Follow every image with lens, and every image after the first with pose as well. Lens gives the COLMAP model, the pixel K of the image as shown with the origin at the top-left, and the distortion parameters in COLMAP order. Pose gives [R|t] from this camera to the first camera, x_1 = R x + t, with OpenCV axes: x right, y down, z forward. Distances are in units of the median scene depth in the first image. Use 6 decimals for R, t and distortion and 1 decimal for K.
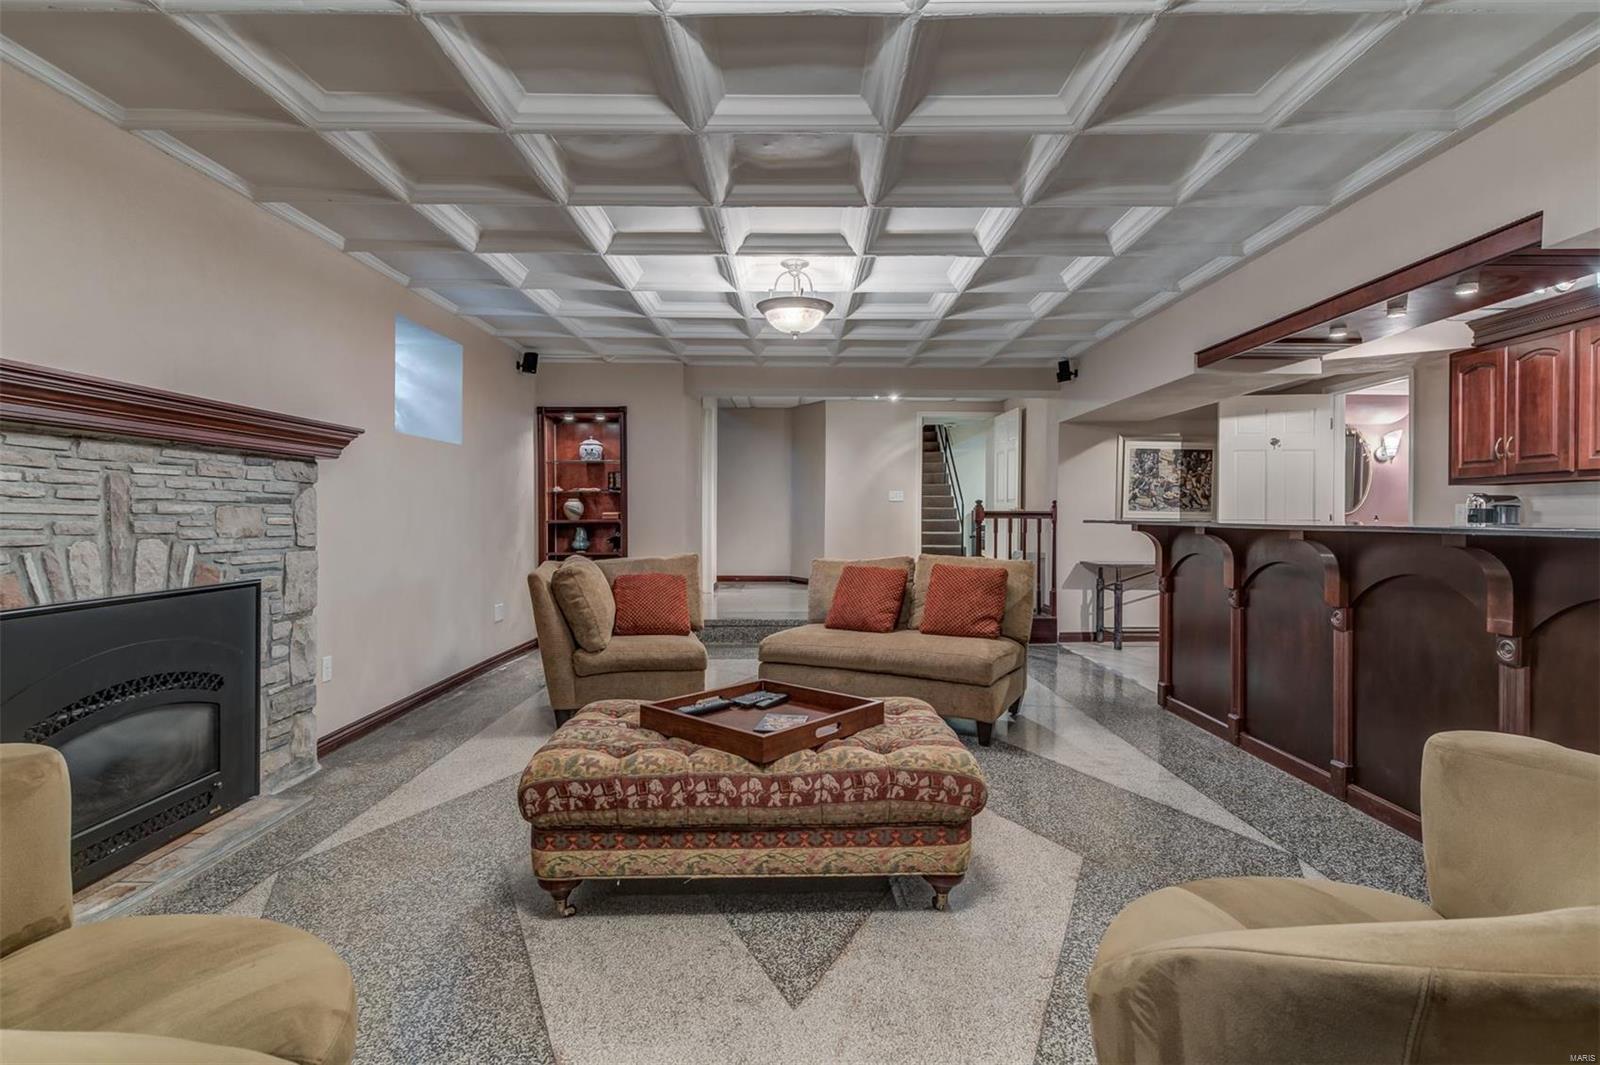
lens RADIAL K [[787.9, 0, 817.0], [0, 787.9, 518.9], [0, 0, 1]] dist [0.008274, 0.001190]
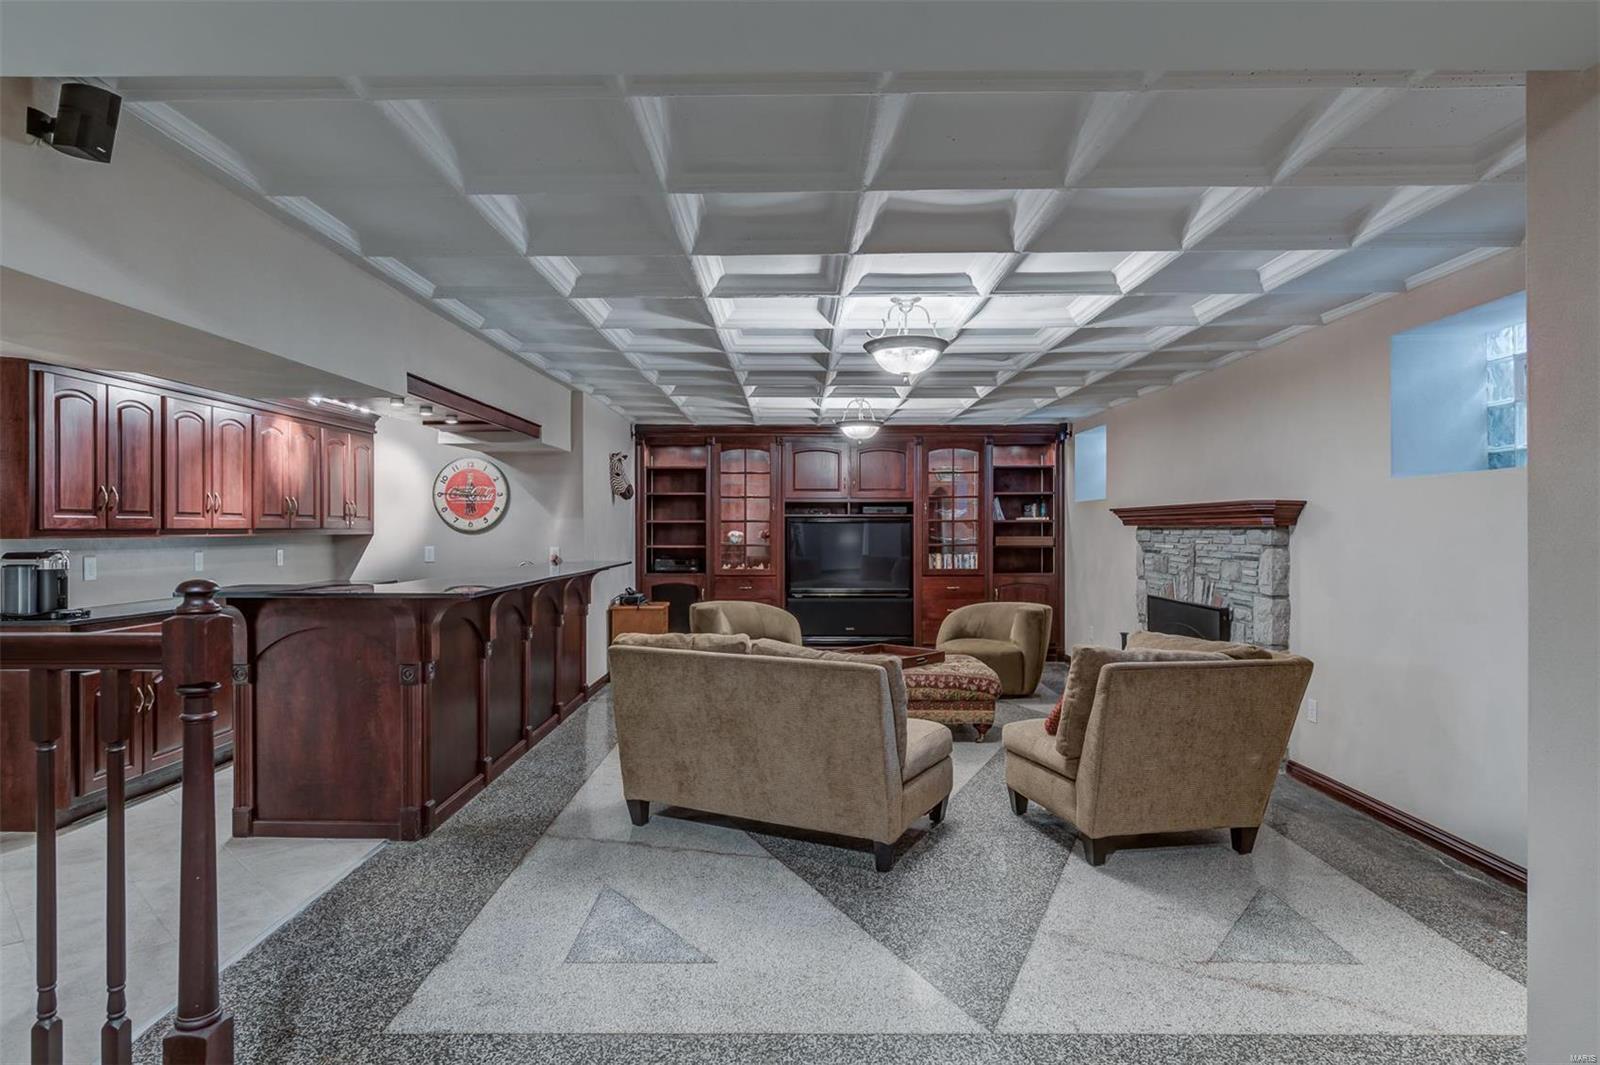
lens RADIAL K [[943.2, 0, 811.1], [0, 943.2, 538.8], [0, 0, 1]] dist [0.001220, -0.000033]
pose [[-0.999905, -0.003527, 0.013304, 0.084454], [-0.003304, 0.999853, 0.016816, -0.087968], [-0.013362, 0.016770, -0.999770, 2.821133]]
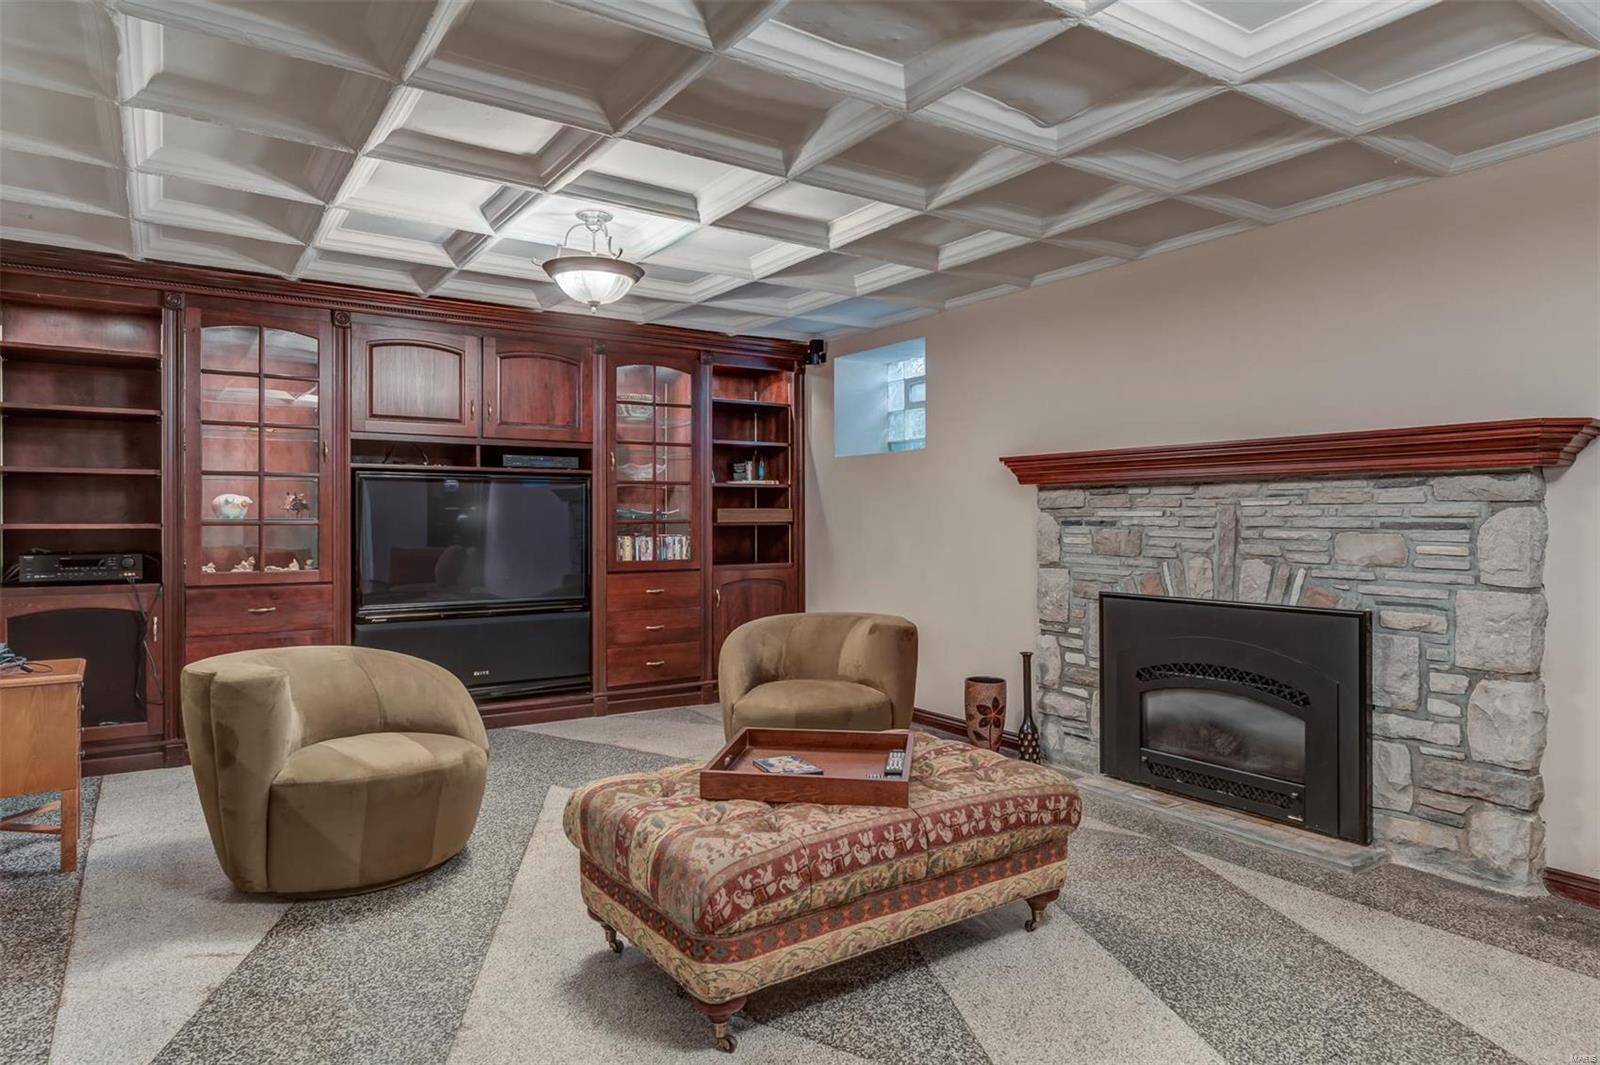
lens RADIAL K [[929.2, 0, 807.1], [0, 929.2, 516.7], [0, 0, 1]] dist [0.005538, -0.000009]
pose [[-0.828498, -0.003669, -0.559979, 0.438360], [-0.004725, 0.999989, 0.000437, -0.031315], [0.559971, 0.003008, -0.828507, 1.504493]]
